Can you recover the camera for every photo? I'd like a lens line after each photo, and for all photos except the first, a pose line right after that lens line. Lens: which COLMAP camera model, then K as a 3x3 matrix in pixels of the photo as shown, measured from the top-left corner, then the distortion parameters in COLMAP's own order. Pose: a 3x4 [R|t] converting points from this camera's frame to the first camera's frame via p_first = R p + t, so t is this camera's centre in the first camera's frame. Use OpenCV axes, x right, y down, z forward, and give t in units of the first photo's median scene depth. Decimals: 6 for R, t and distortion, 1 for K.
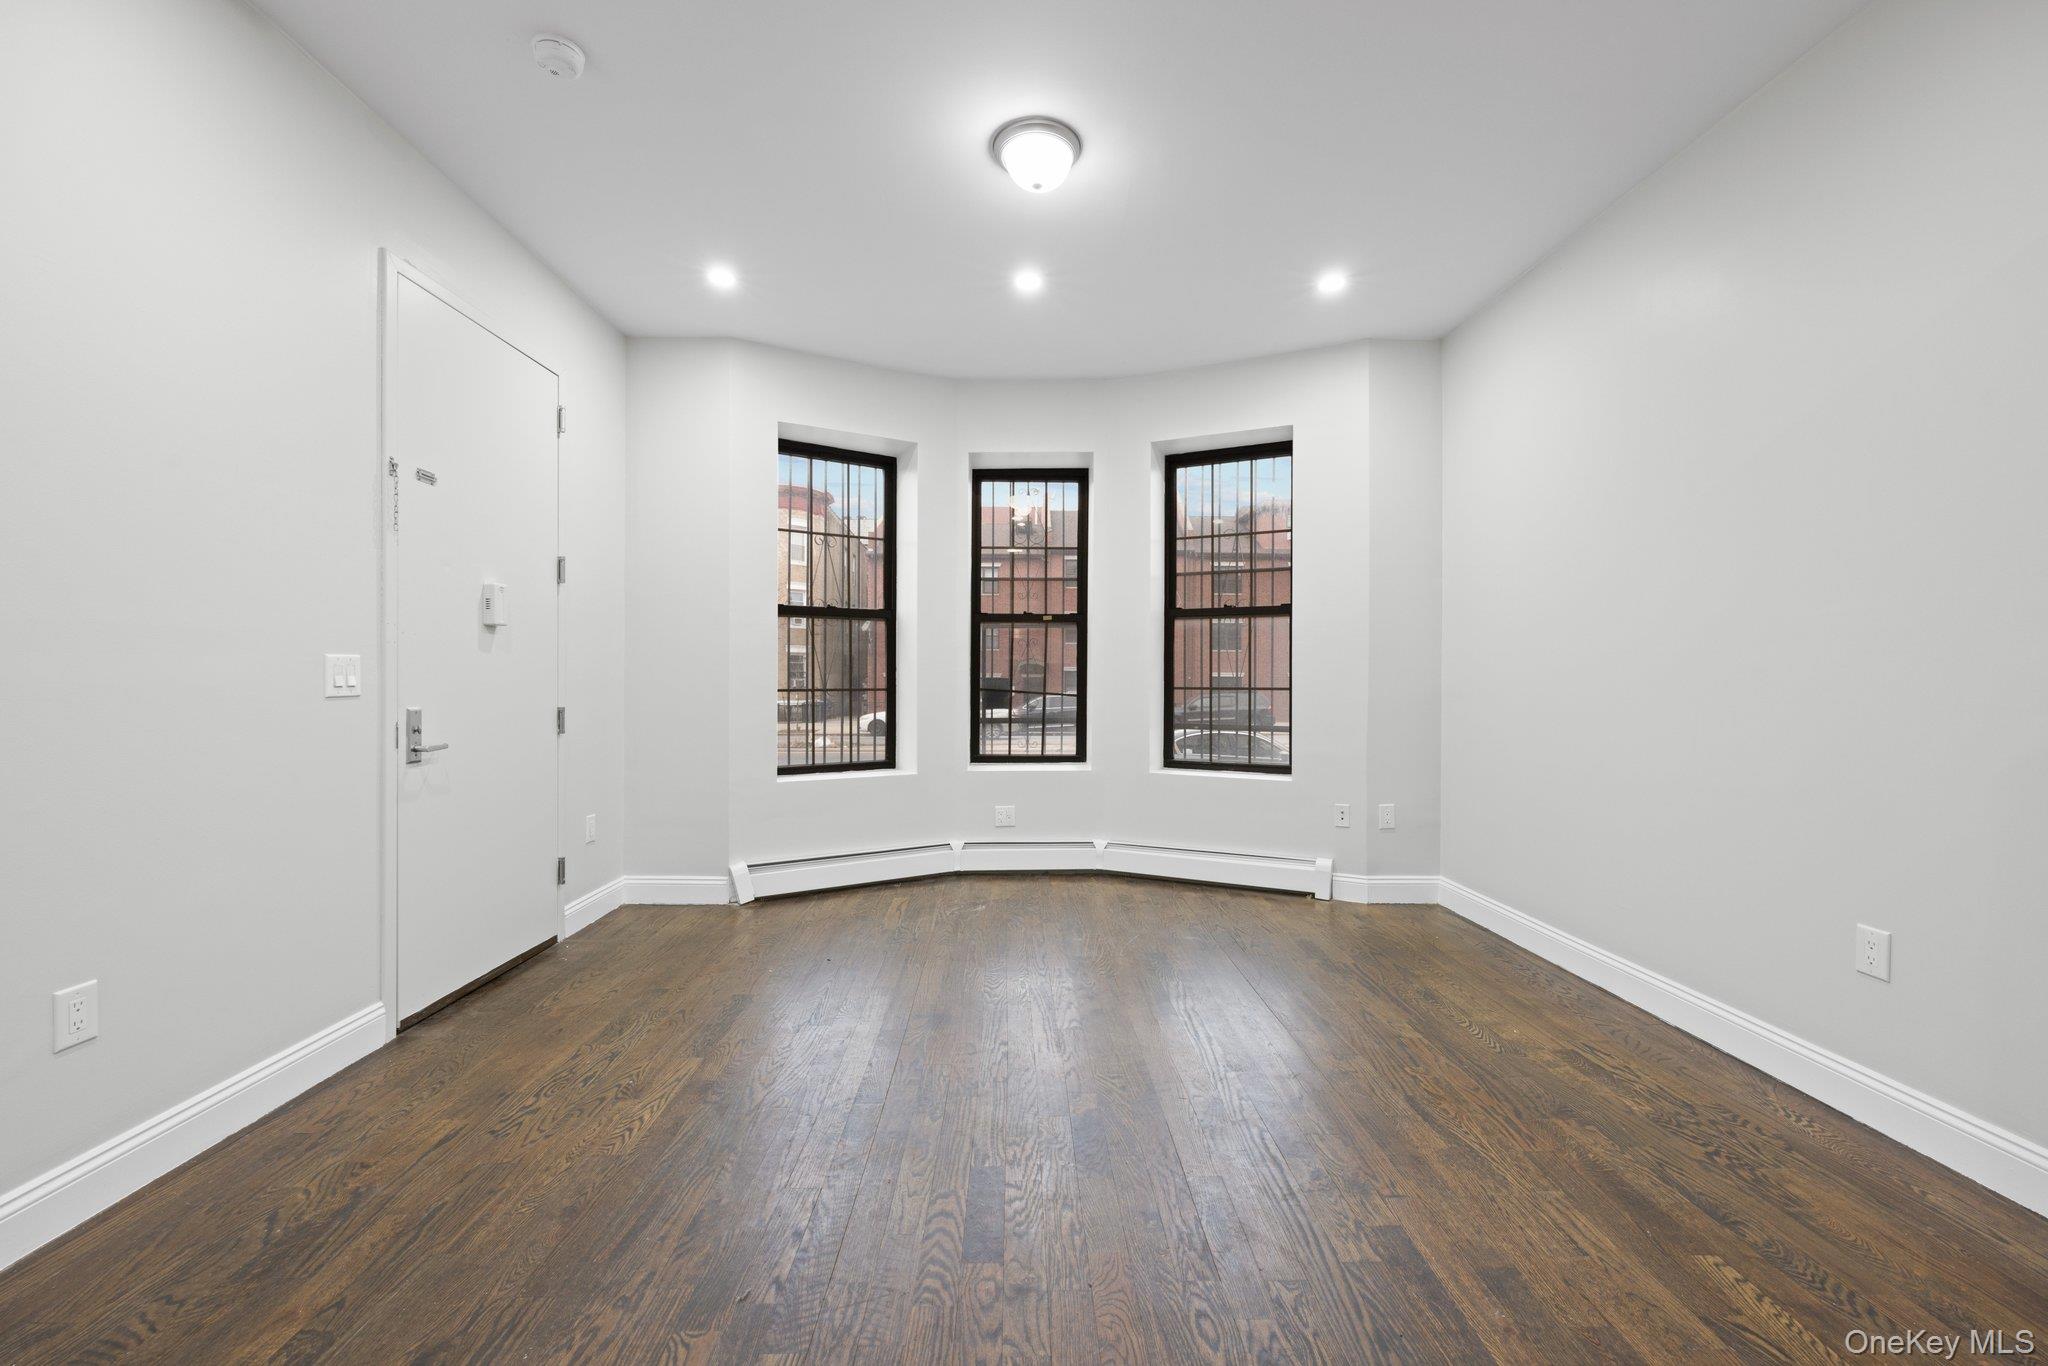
lens RADIAL K [[816.8, 0, 1024.0], [0, 816.8, 683.0], [0, 0, 1]] dist [0.000064, 0.000036]
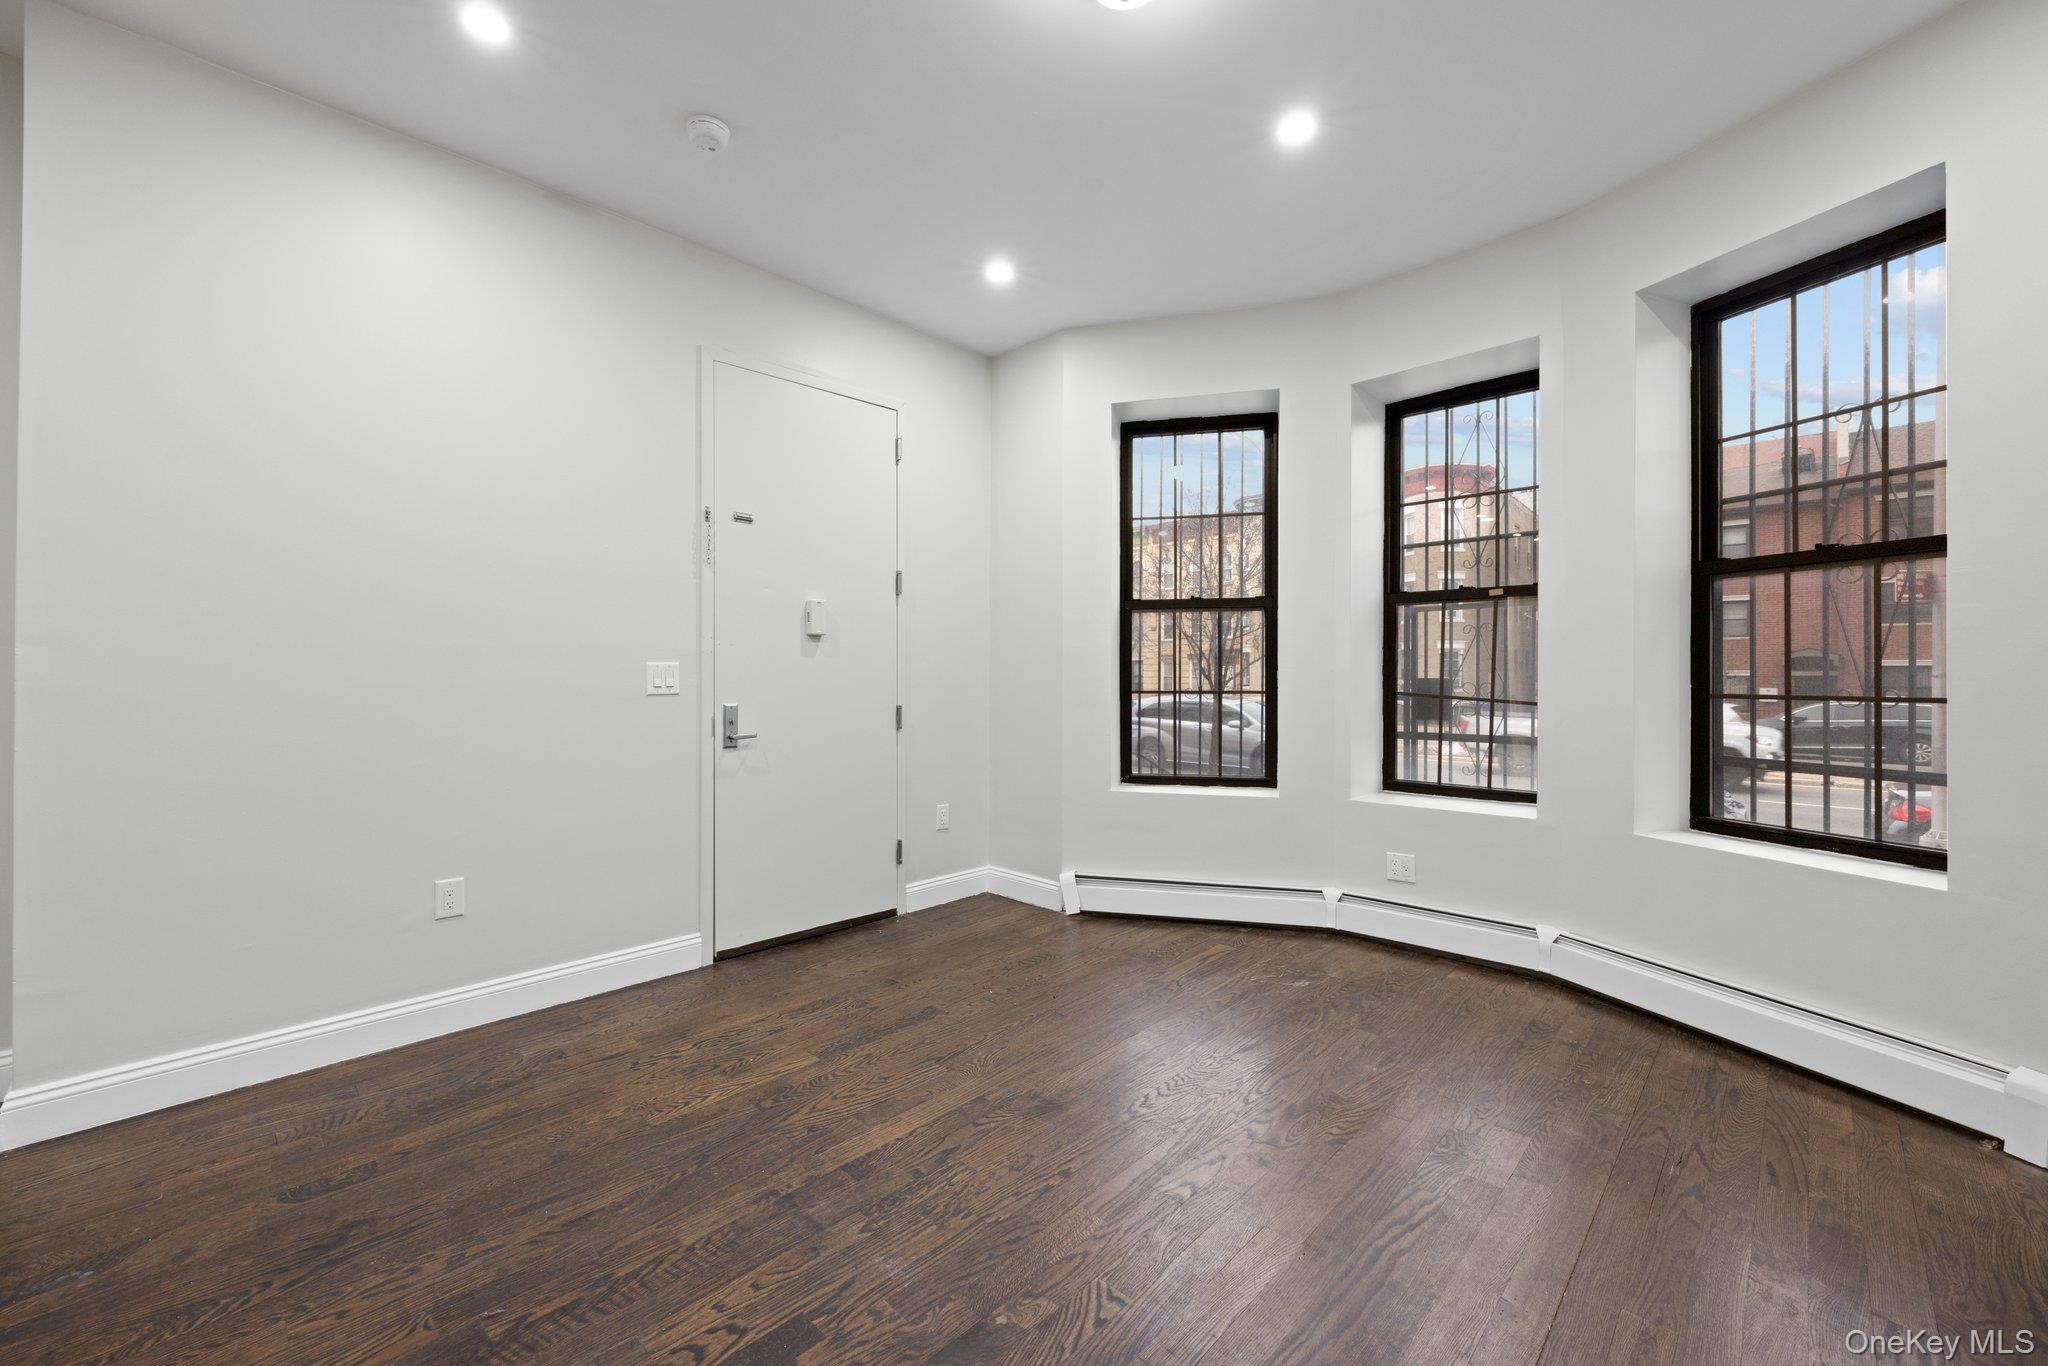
lens RADIAL K [[818.9, 0, 1022.7], [0, 818.9, 677.2], [0, 0, 1]] dist [-0.001421, 0.000114]
pose [[0.707433, -0.002025, -0.706778, 0.312693], [-0.002292, 0.999984, -0.005159, -0.003407], [0.706777, 0.005270, 0.707417, 0.294188]]
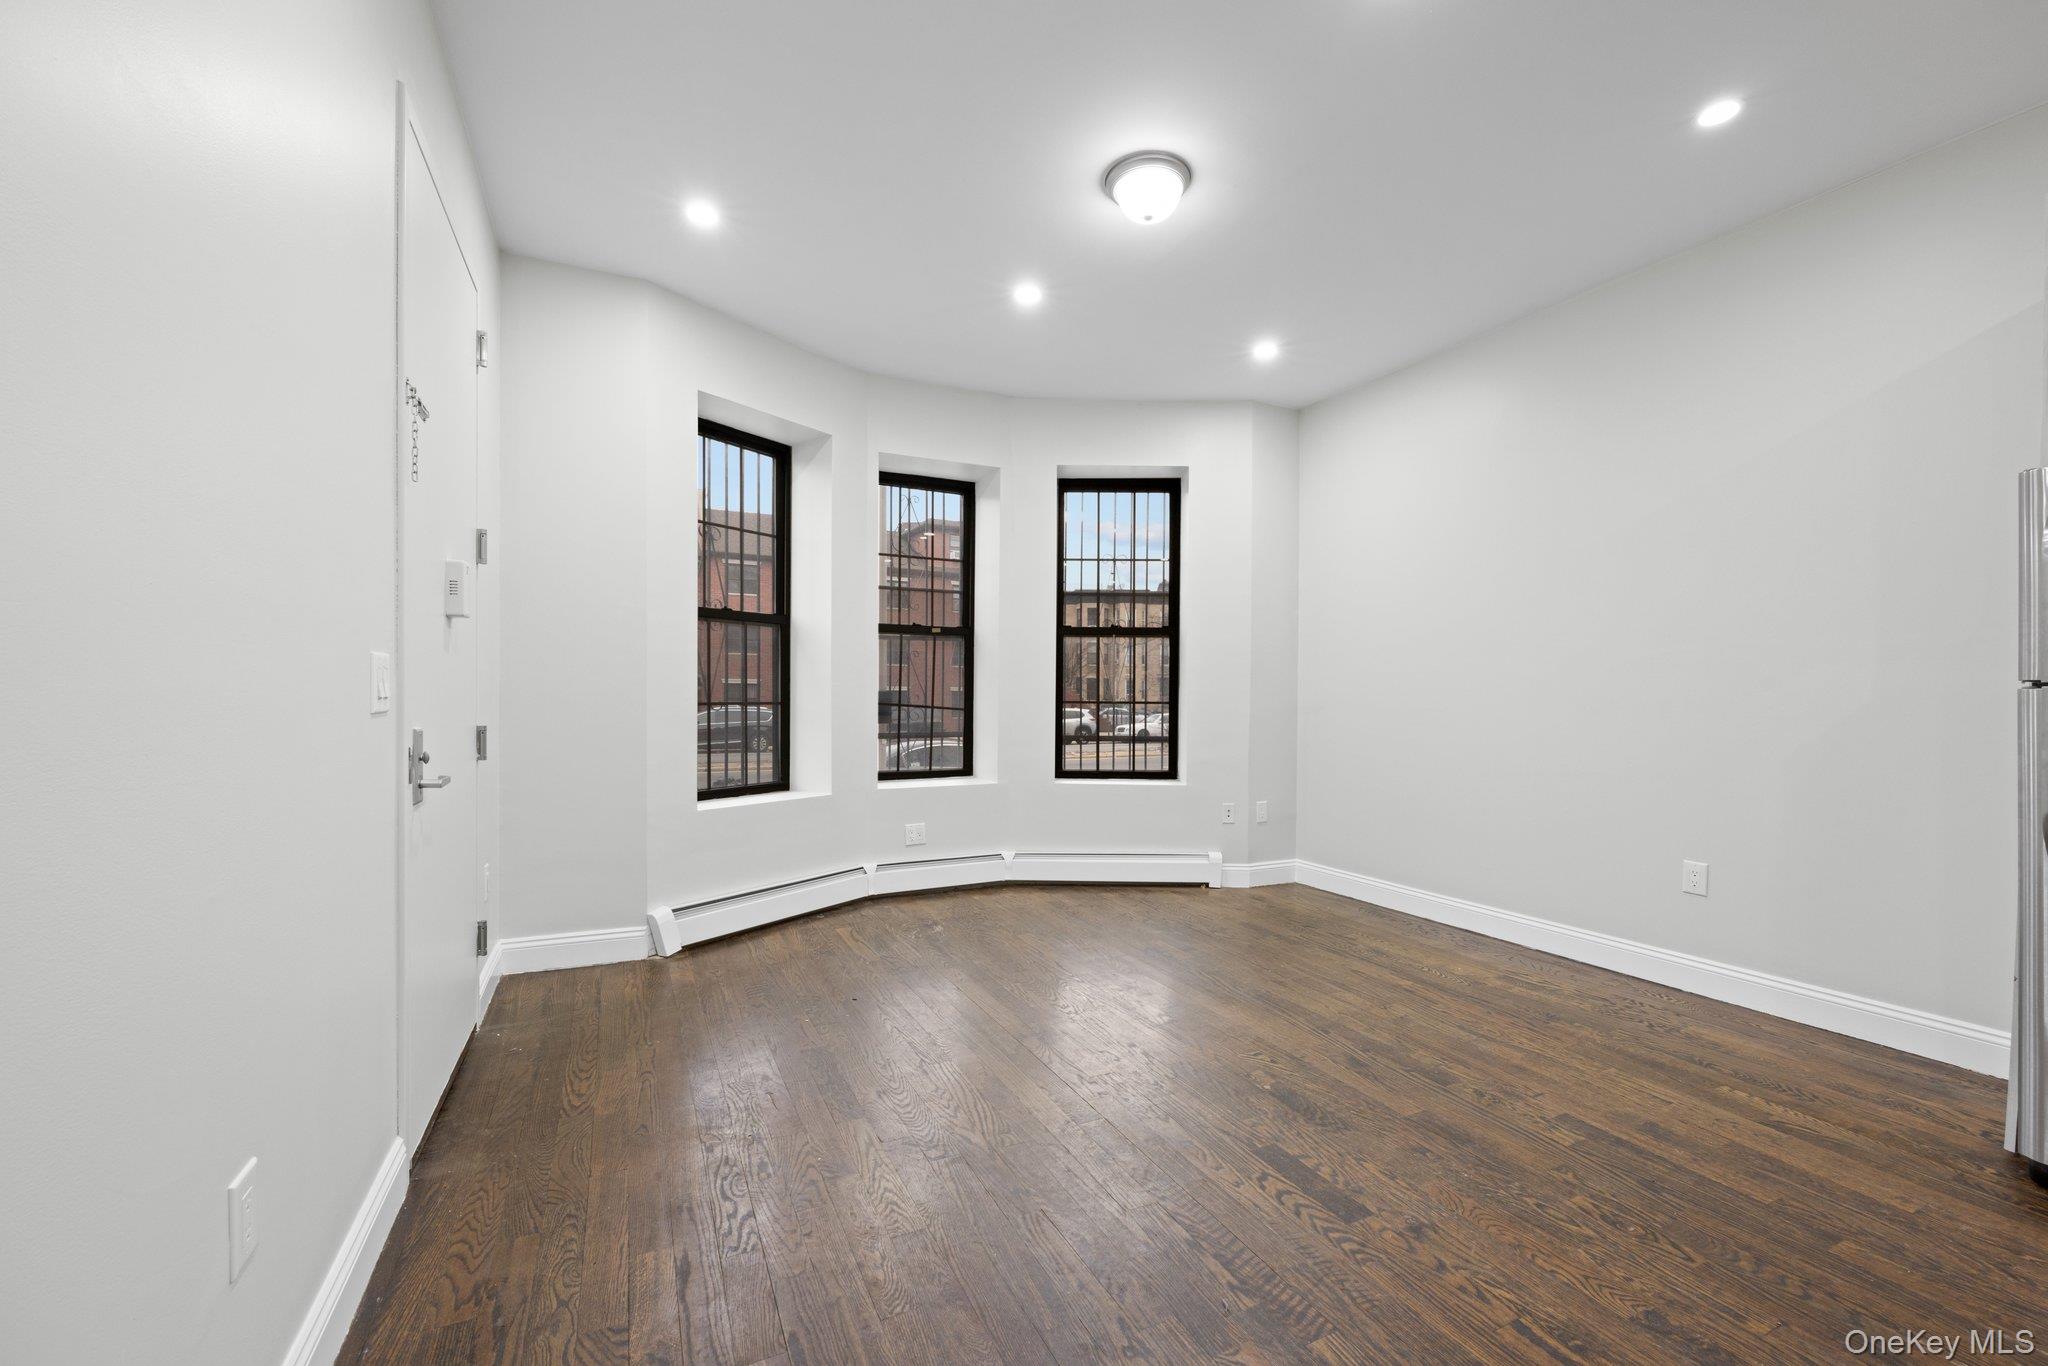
lens RADIAL K [[824.6, 0, 1022.0], [0, 824.6, 705.7], [0, 0, 1]] dist [-0.000599, 0.000008]
pose [[0.908174, -0.000009, 0.418593, -0.387813], [-0.004354, 0.999946, 0.009466, 0.001255], [-0.418571, -0.010420, 0.908124, 0.075706]]
